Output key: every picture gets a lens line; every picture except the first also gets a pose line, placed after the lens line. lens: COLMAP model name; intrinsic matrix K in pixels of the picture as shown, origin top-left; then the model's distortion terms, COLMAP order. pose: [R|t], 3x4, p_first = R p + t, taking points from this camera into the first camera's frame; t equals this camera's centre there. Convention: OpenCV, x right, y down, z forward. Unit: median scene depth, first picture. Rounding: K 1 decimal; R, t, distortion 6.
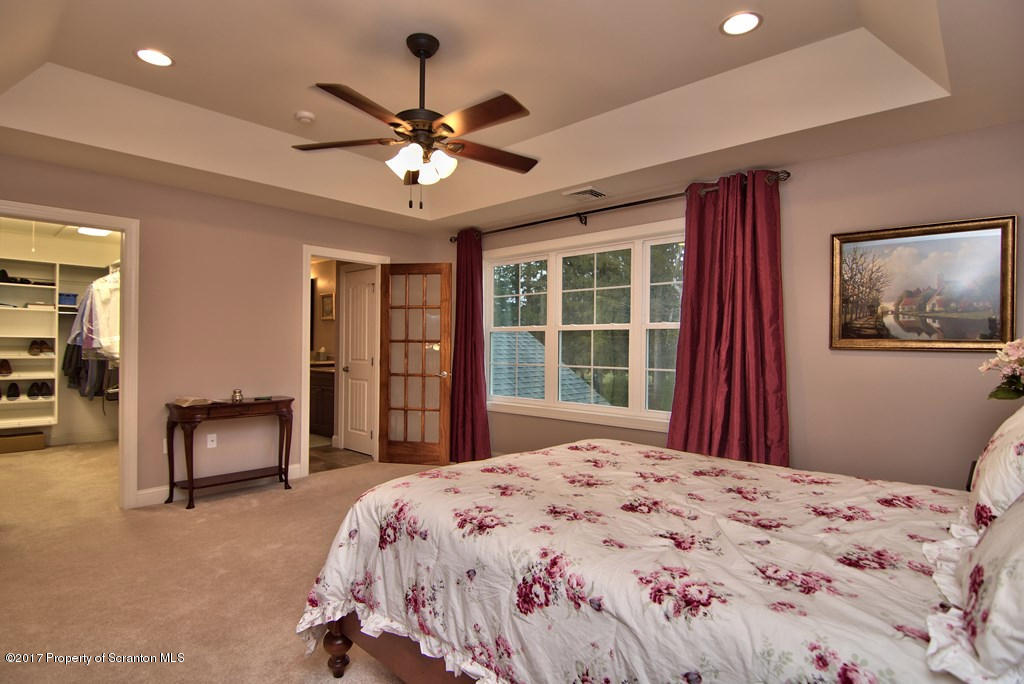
lens RADIAL K [[529.6, 0, 513.8], [0, 529.6, 347.2], [0, 0, 1]] dist [-0.016519, -0.001084]
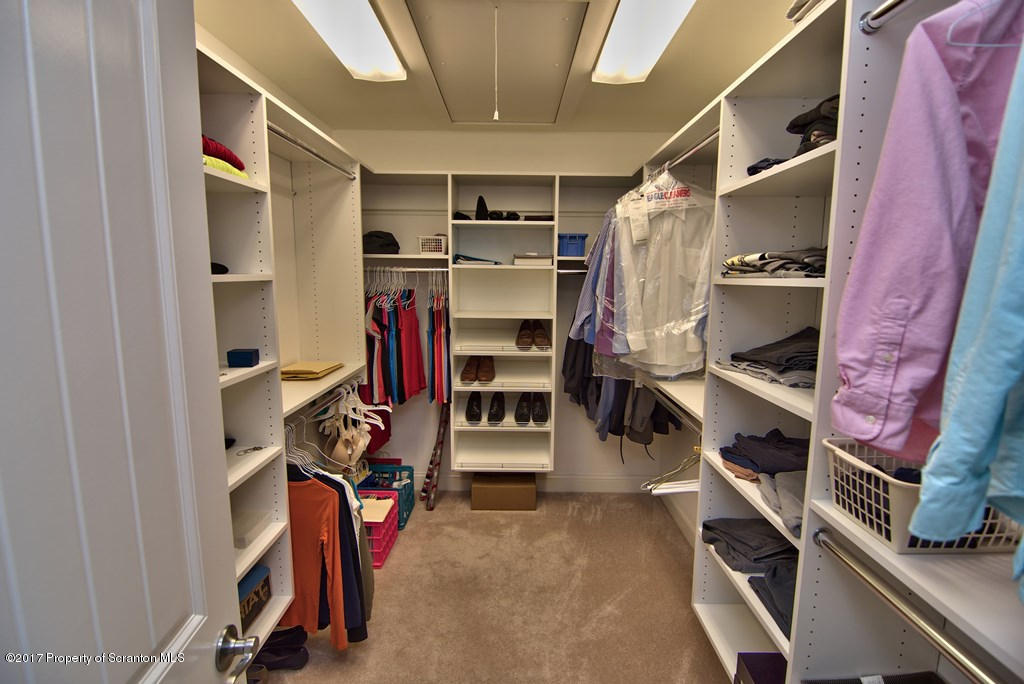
lens RADIAL K [[488.8, 0, 511.5], [0, 488.8, 343.6], [0, 0, 1]] dist [-0.003321, -0.001411]
pose [[0.665449, 0.092578, -0.740680, -0.534513], [-0.000779, 0.992365, 0.123336, -0.055331], [0.746443, -0.081497, 0.660440, 0.638581]]
